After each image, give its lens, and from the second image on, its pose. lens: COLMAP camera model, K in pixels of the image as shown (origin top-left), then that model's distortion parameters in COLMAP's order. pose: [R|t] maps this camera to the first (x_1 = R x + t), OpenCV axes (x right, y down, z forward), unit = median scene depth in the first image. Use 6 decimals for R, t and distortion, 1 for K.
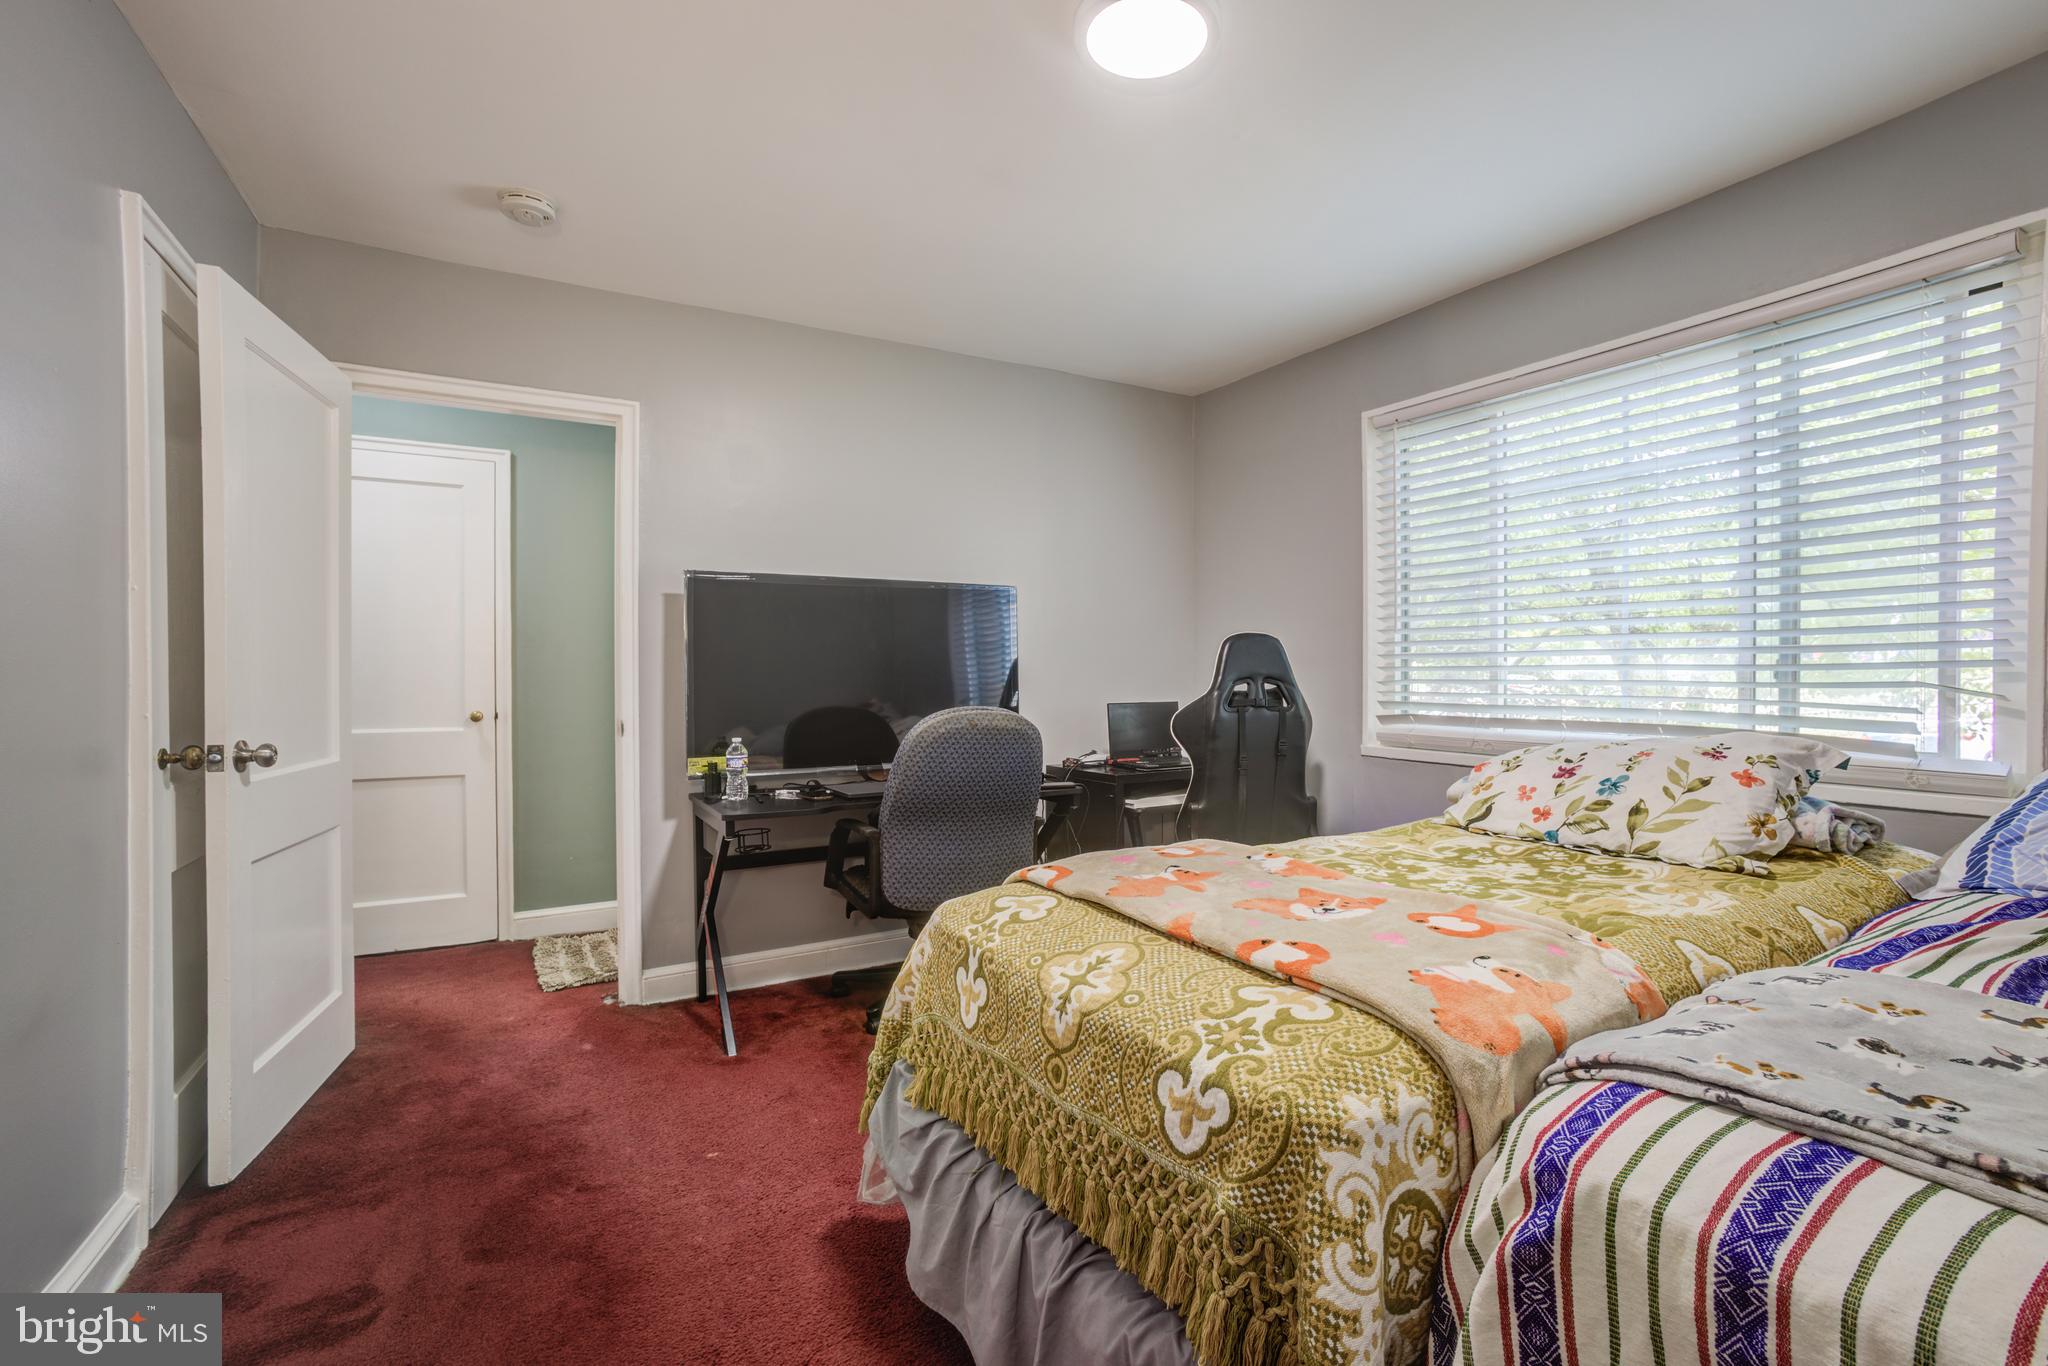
lens RADIAL K [[878.1, 0, 990.4], [0, 878.1, 679.1], [0, 0, 1]] dist [-0.066026, 0.035351]
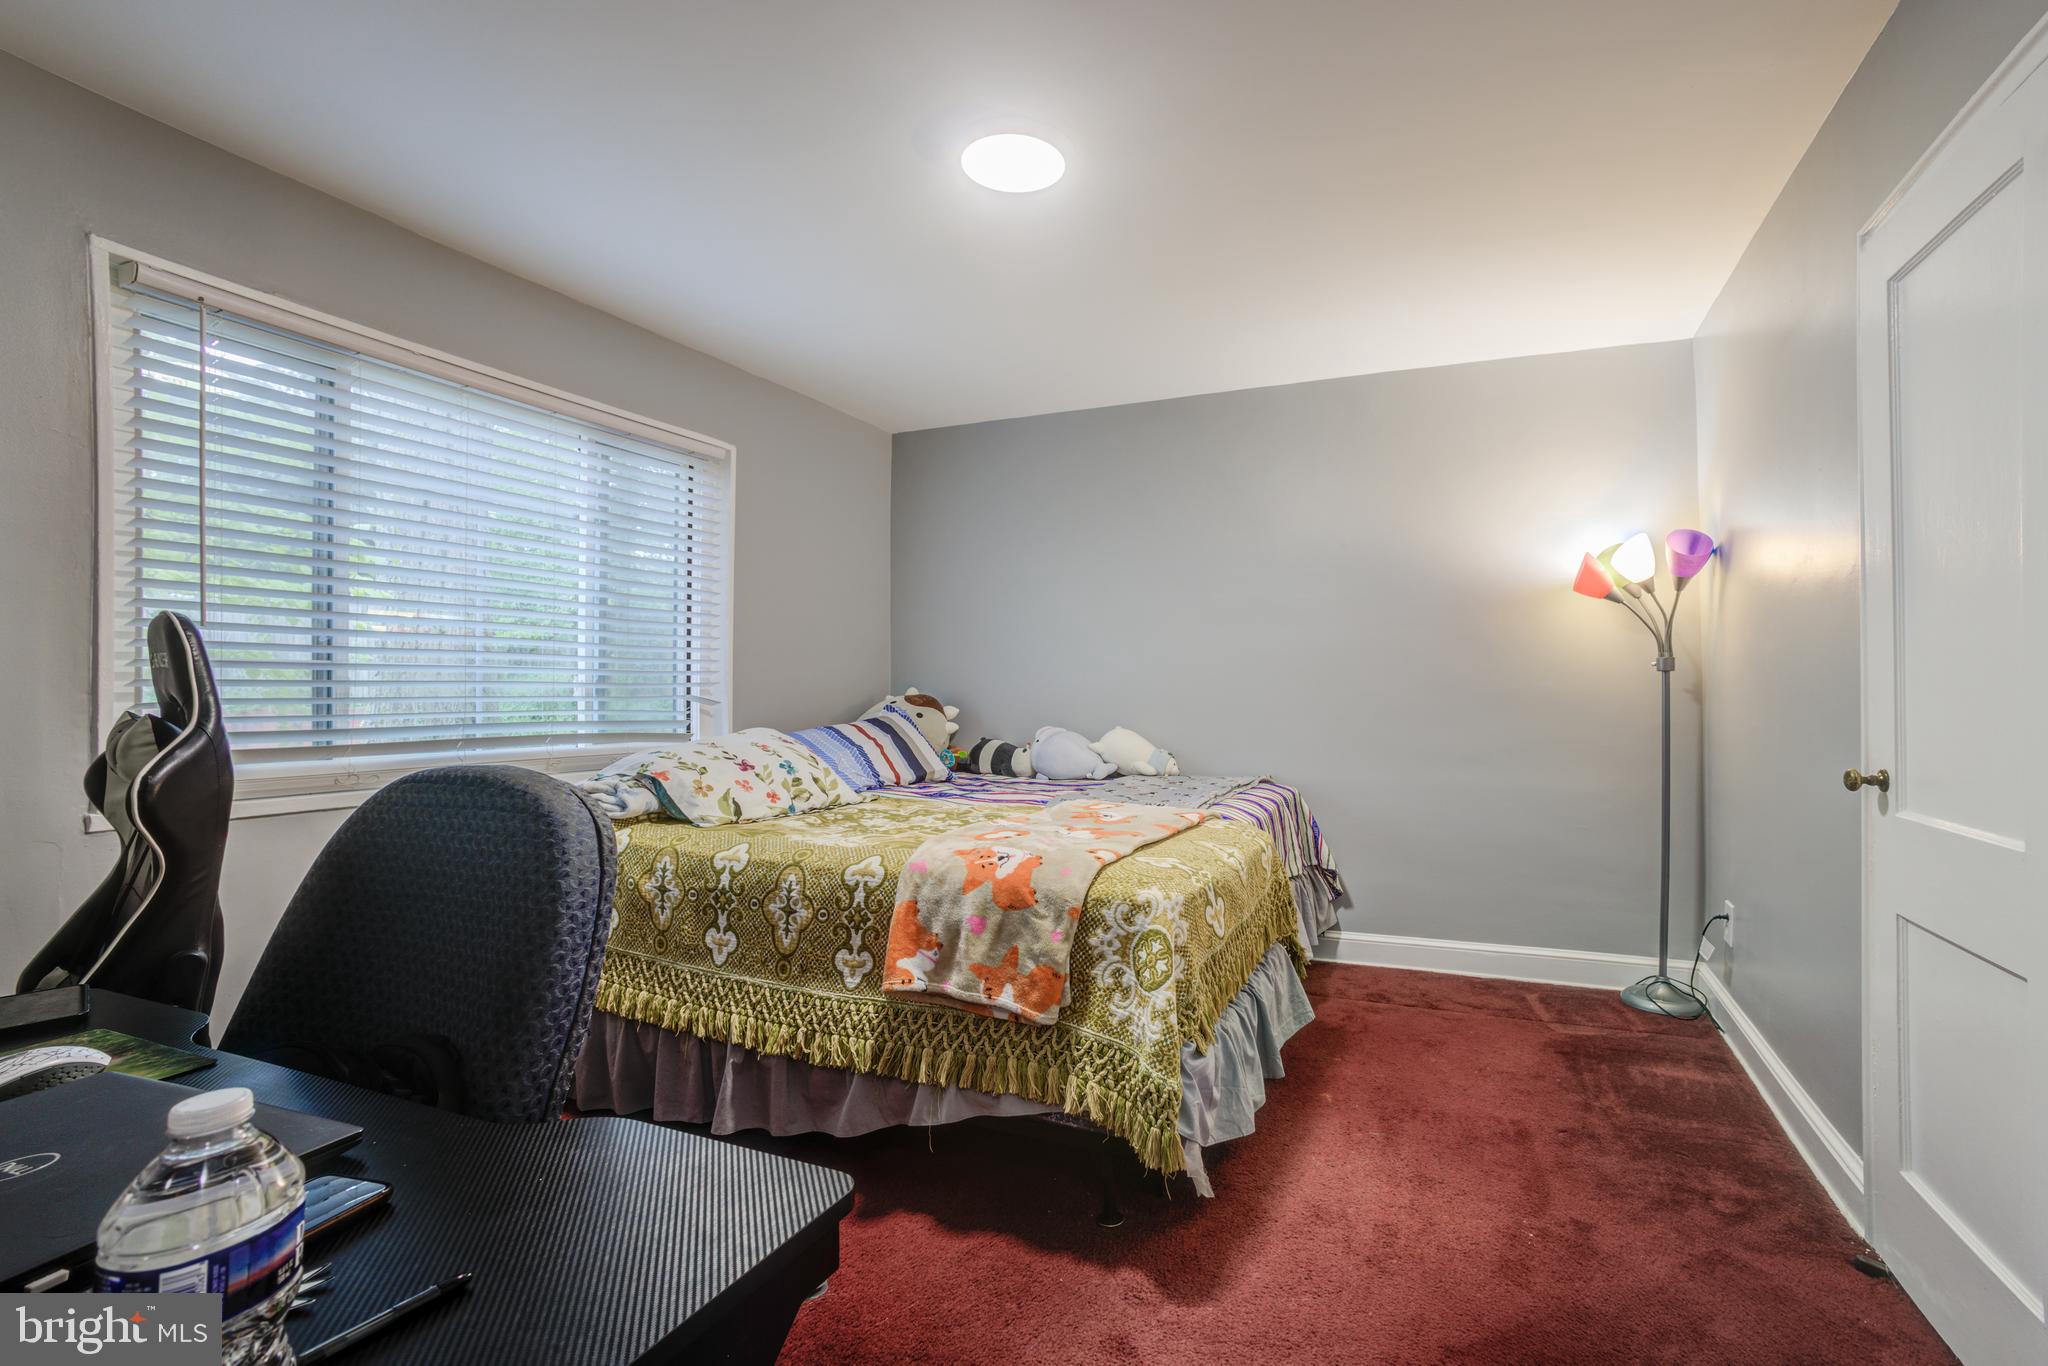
lens RADIAL K [[921.8, 0, 1045.8], [0, 921.8, 679.3], [0, 0, 1]] dist [-0.036658, 0.048064]
pose [[-0.574874, 0.006146, 0.818219, -0.520663], [0.004162, 0.999981, -0.004587, -0.009723], [-0.818232, 0.000768, -0.574888, 0.997102]]
